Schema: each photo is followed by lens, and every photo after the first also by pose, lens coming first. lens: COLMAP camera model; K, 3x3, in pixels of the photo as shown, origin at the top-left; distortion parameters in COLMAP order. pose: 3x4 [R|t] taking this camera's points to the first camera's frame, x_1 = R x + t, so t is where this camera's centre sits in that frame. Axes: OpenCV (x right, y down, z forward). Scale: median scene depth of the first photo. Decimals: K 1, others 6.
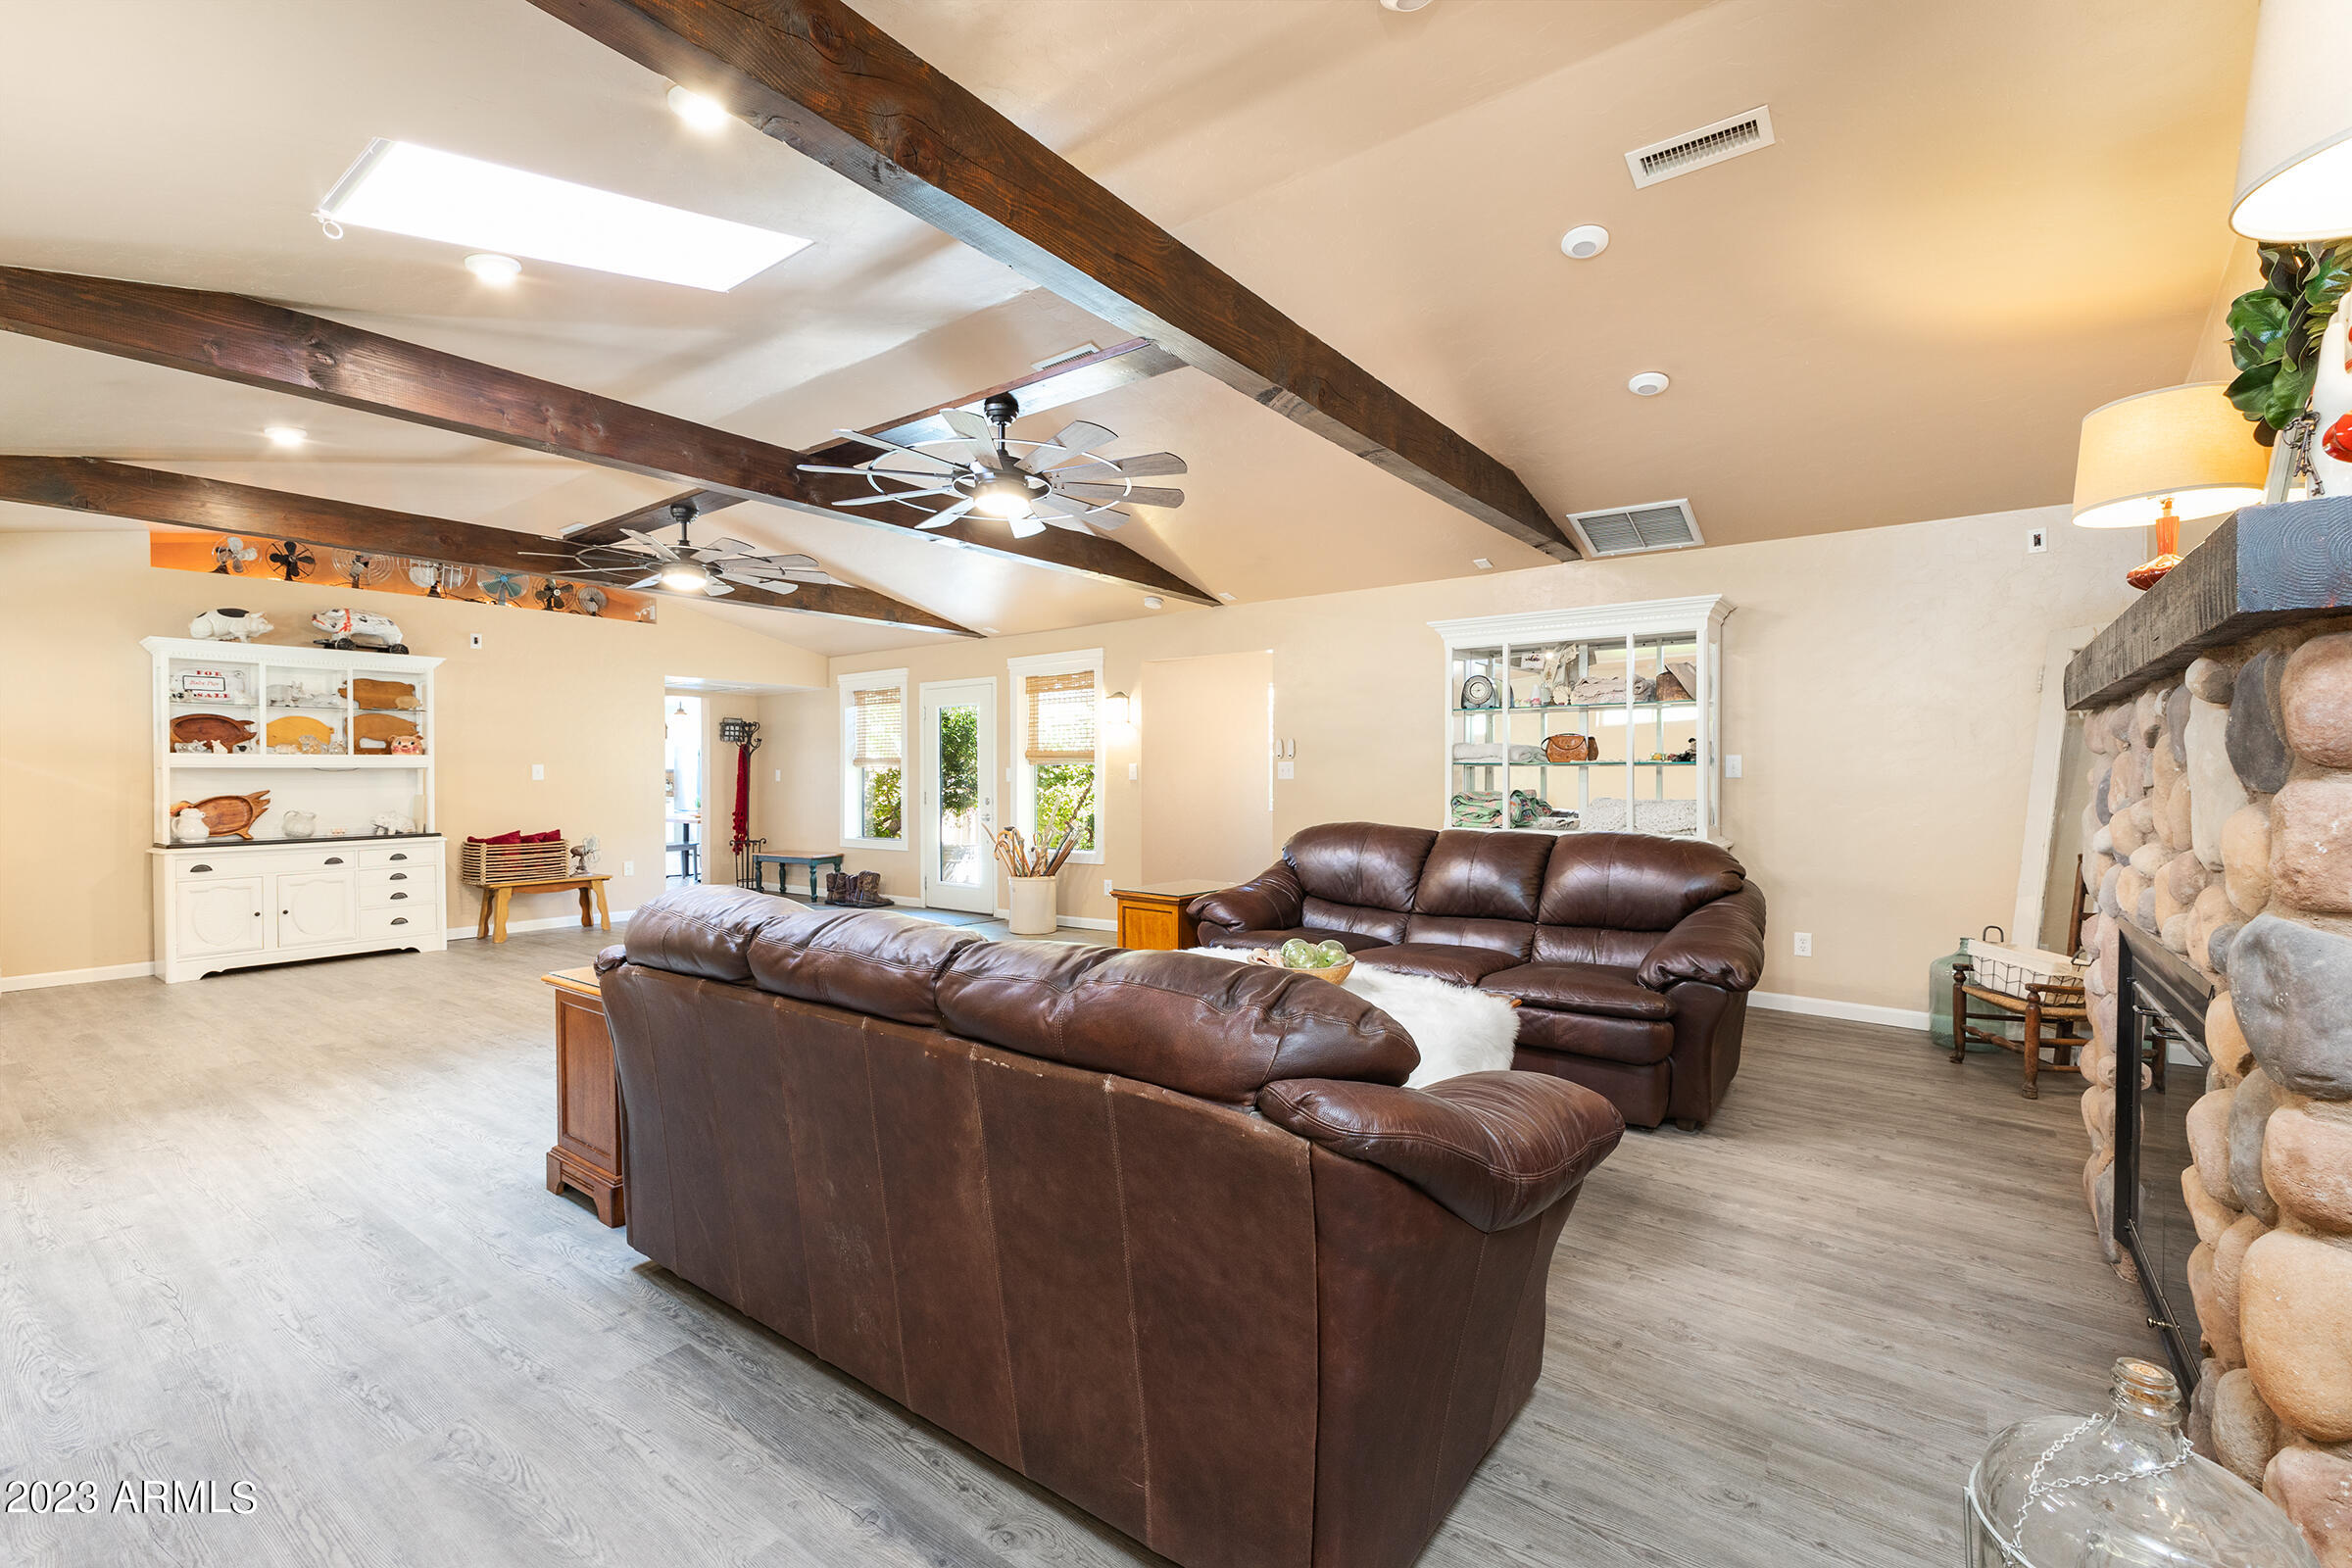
lens RADIAL K [[1016.3, 0, 1208.0], [0, 1016.3, 782.2], [0, 0, 1]] dist [-0.000140, -0.000291]
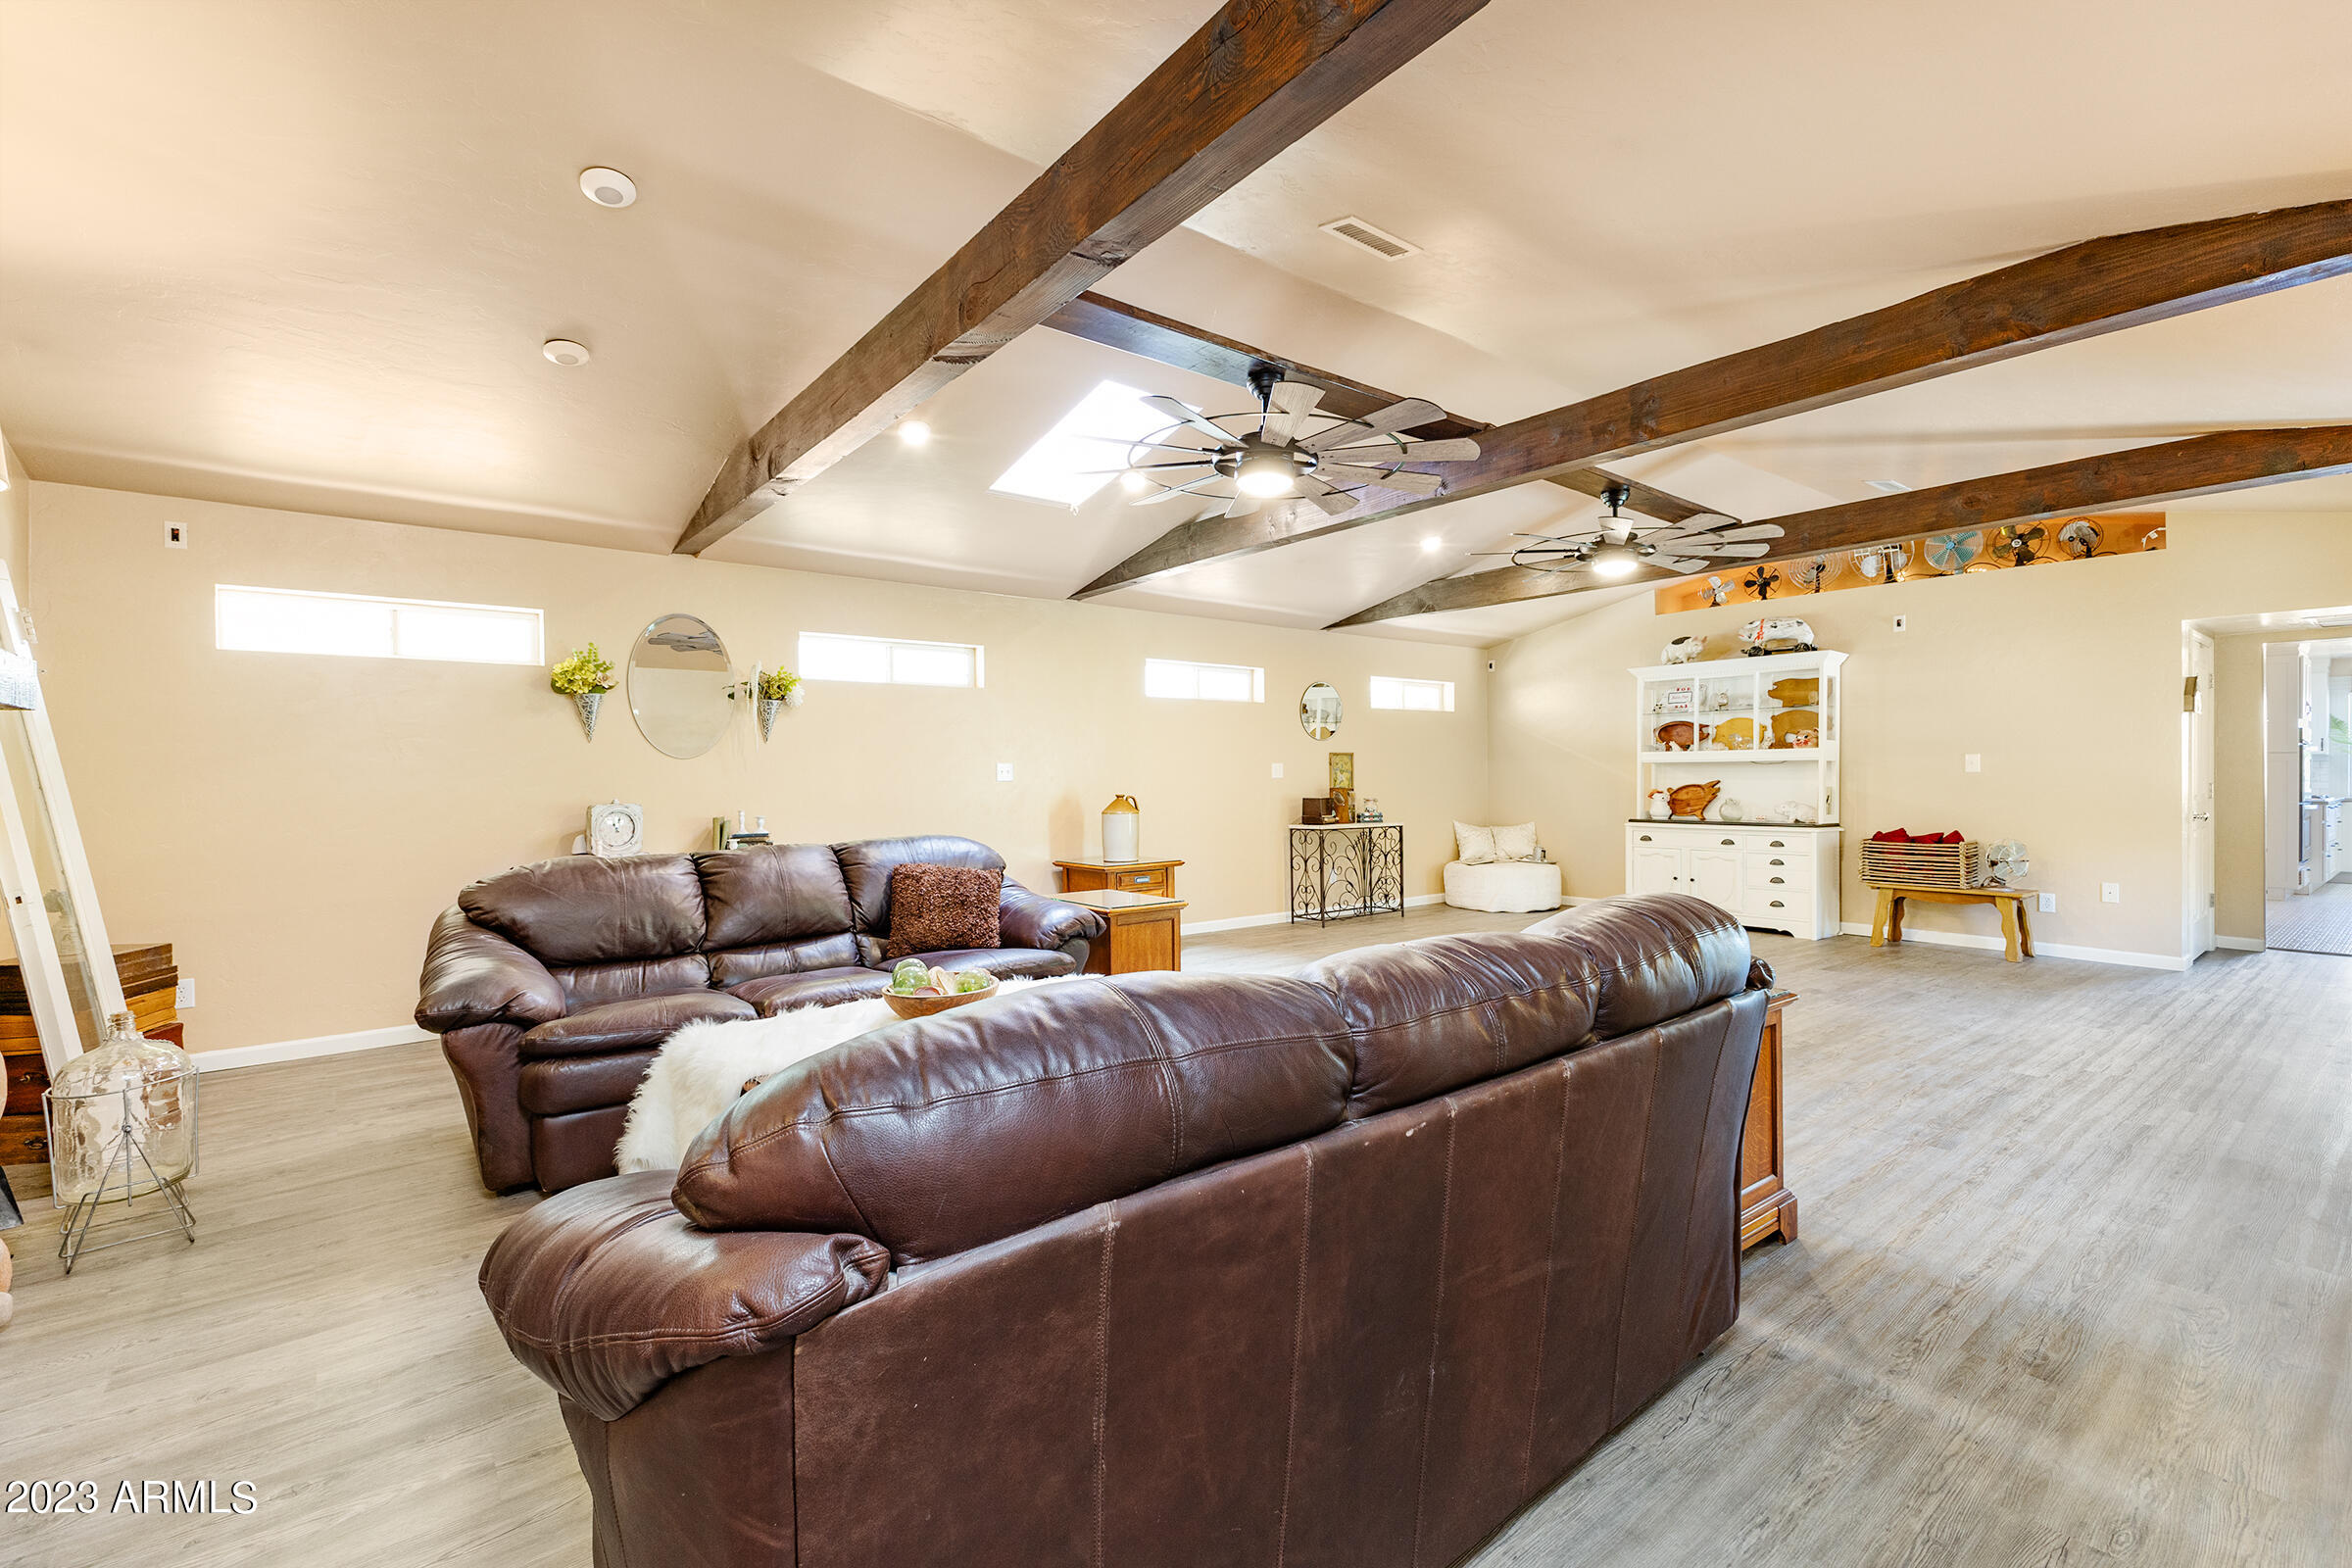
lens RADIAL K [[1016.3, 0, 1154.9], [0, 1016.3, 796.4], [0, 0, 1]] dist [-0.000140, -0.000291]
pose [[-0.279933, 0.030343, -0.959540, 0.419410], [0.000004, 0.999500, 0.031606, -0.010819], [0.960020, 0.008844, -0.279793, 0.676117]]
